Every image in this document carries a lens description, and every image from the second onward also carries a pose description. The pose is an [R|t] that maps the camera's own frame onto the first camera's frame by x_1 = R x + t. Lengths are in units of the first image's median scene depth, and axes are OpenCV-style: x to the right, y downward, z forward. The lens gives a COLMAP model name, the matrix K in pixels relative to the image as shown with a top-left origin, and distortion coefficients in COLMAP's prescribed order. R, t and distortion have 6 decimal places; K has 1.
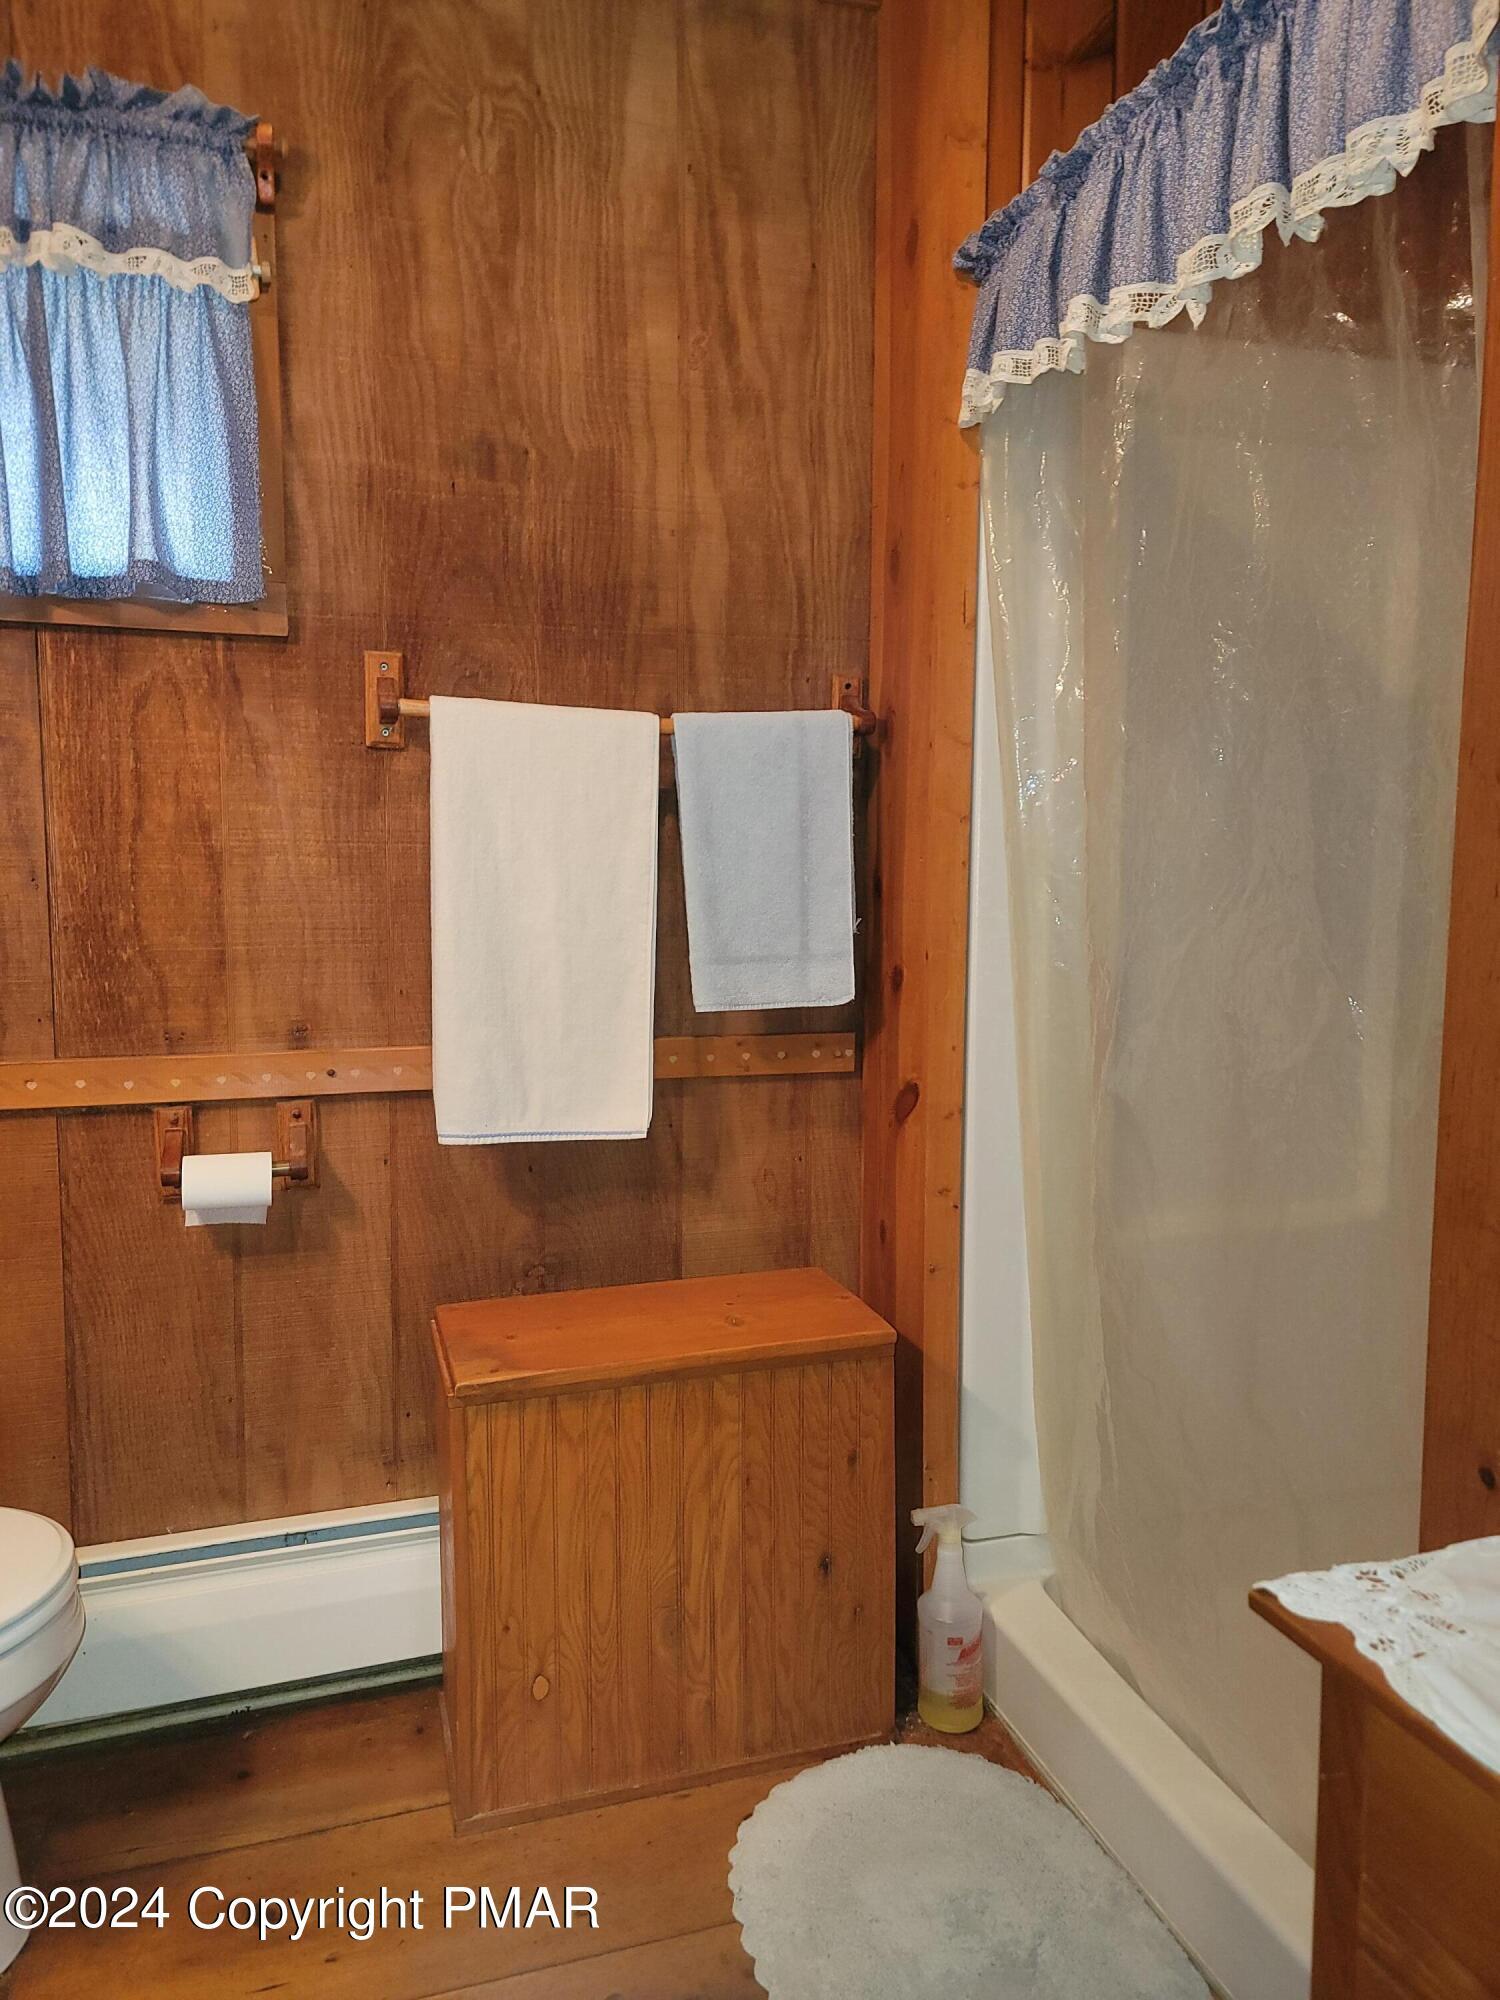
lens RADIAL K [[1379.5, 0, 748.4], [0, 1379.5, 1012.7], [0, 0, 1]] dist [0.055492, -0.046836]
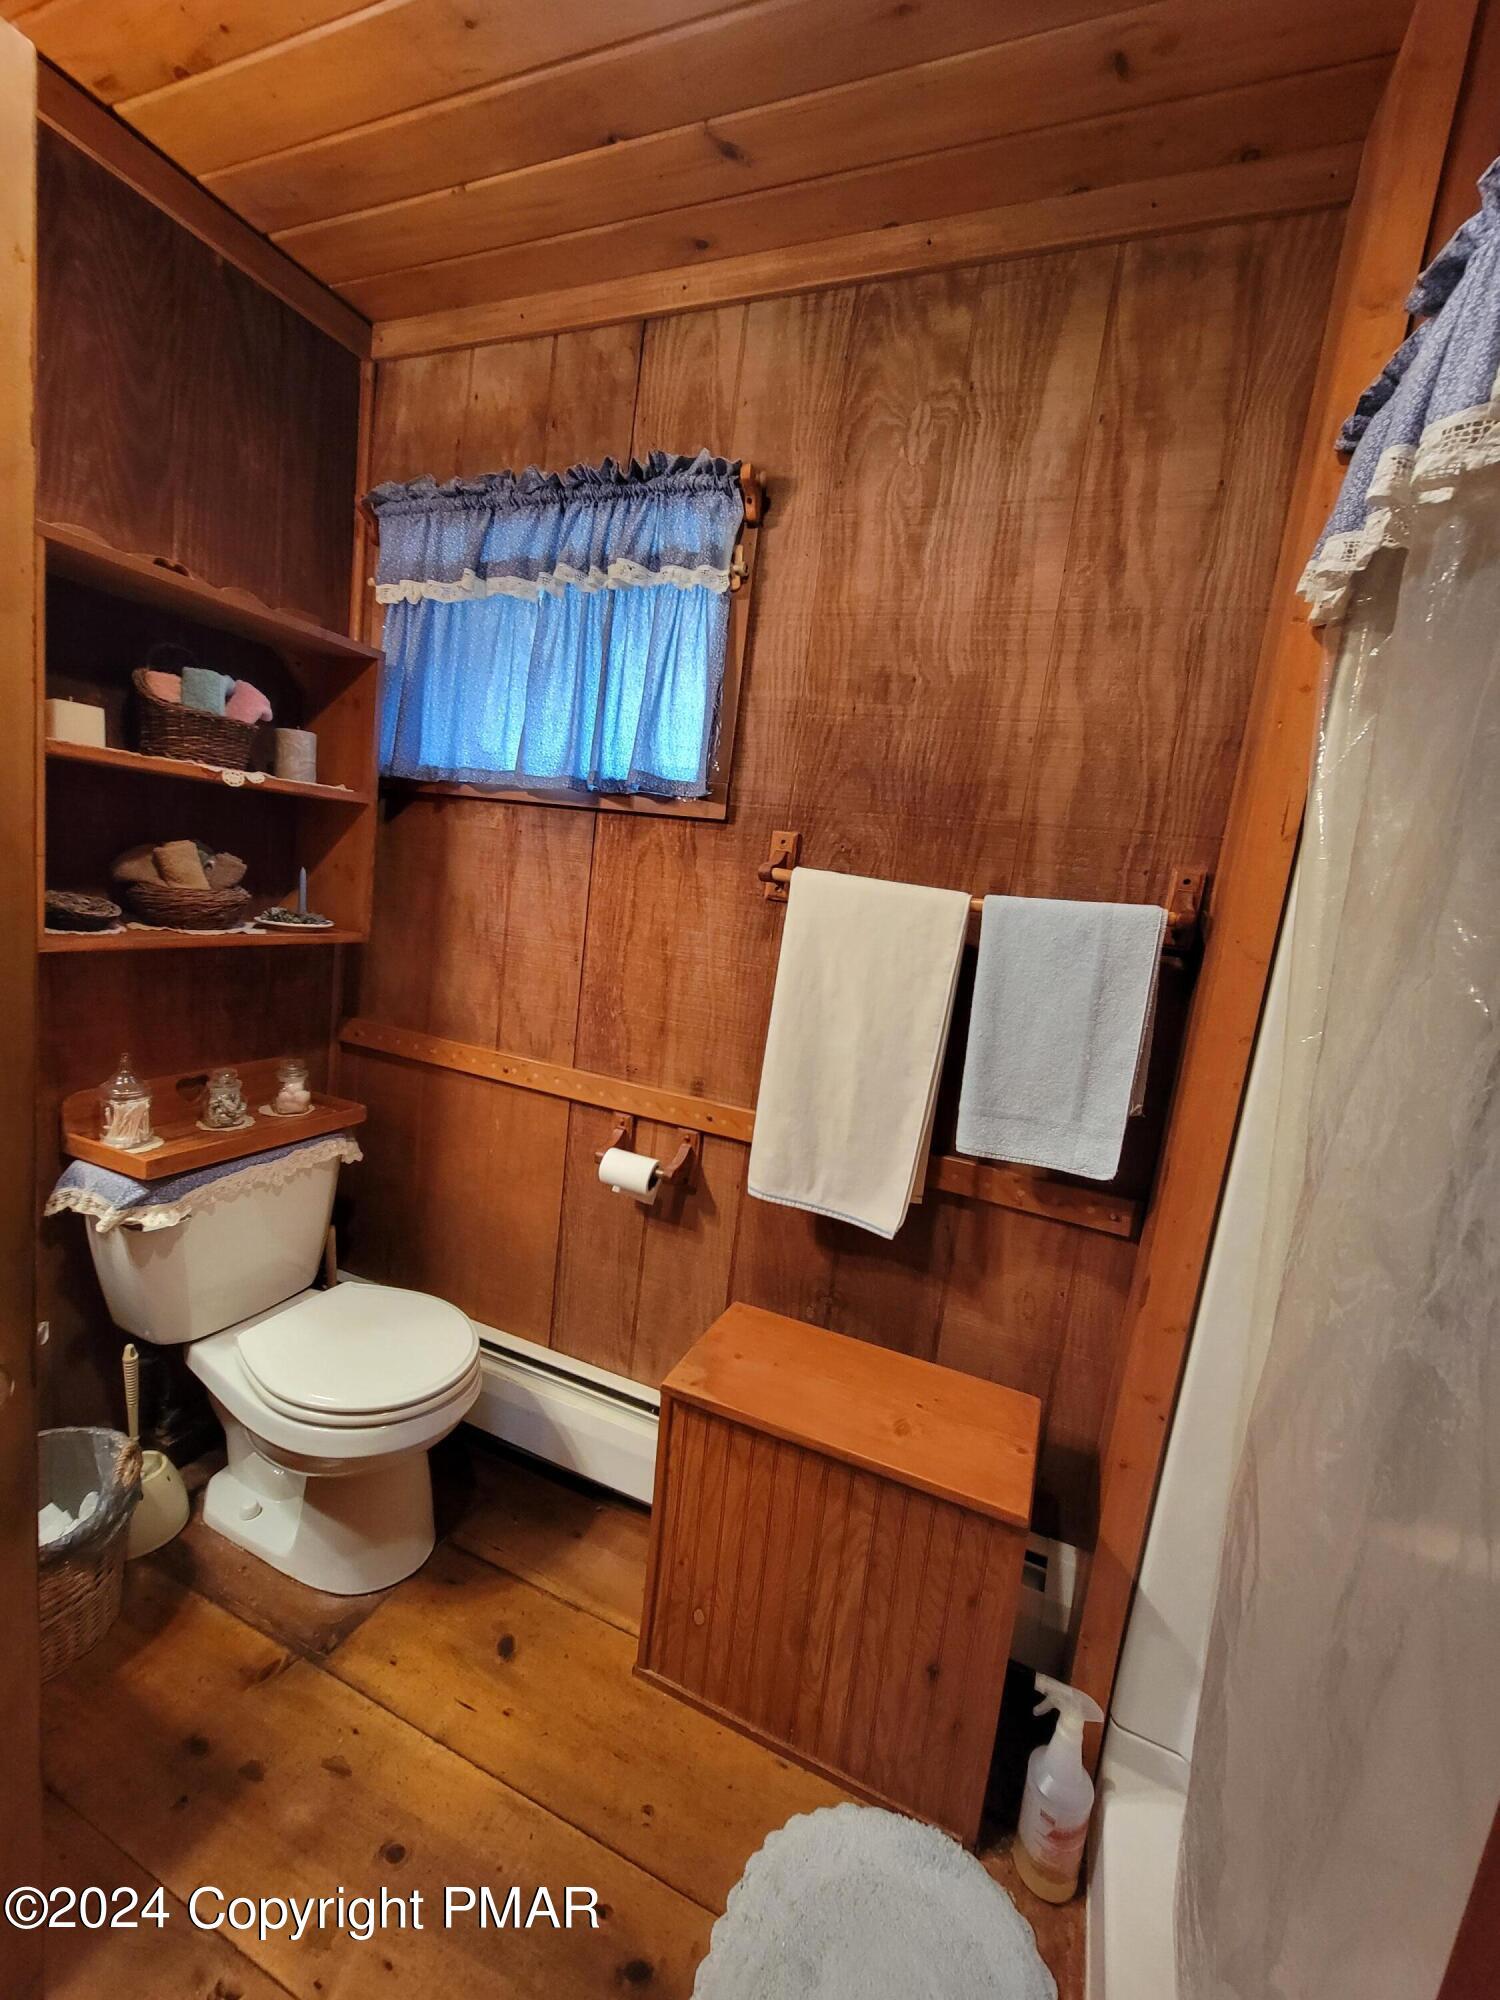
lens RADIAL K [[816.5, 0, 750.8], [0, 816.5, 1002.5], [0, 0, 1]] dist [-0.009696, 0.001771]
pose [[0.758760, 0.184782, -0.624611, 0.244960], [-0.182810, 0.980788, 0.068080, -0.142342], [0.625191, 0.062529, 0.777963, 0.359360]]
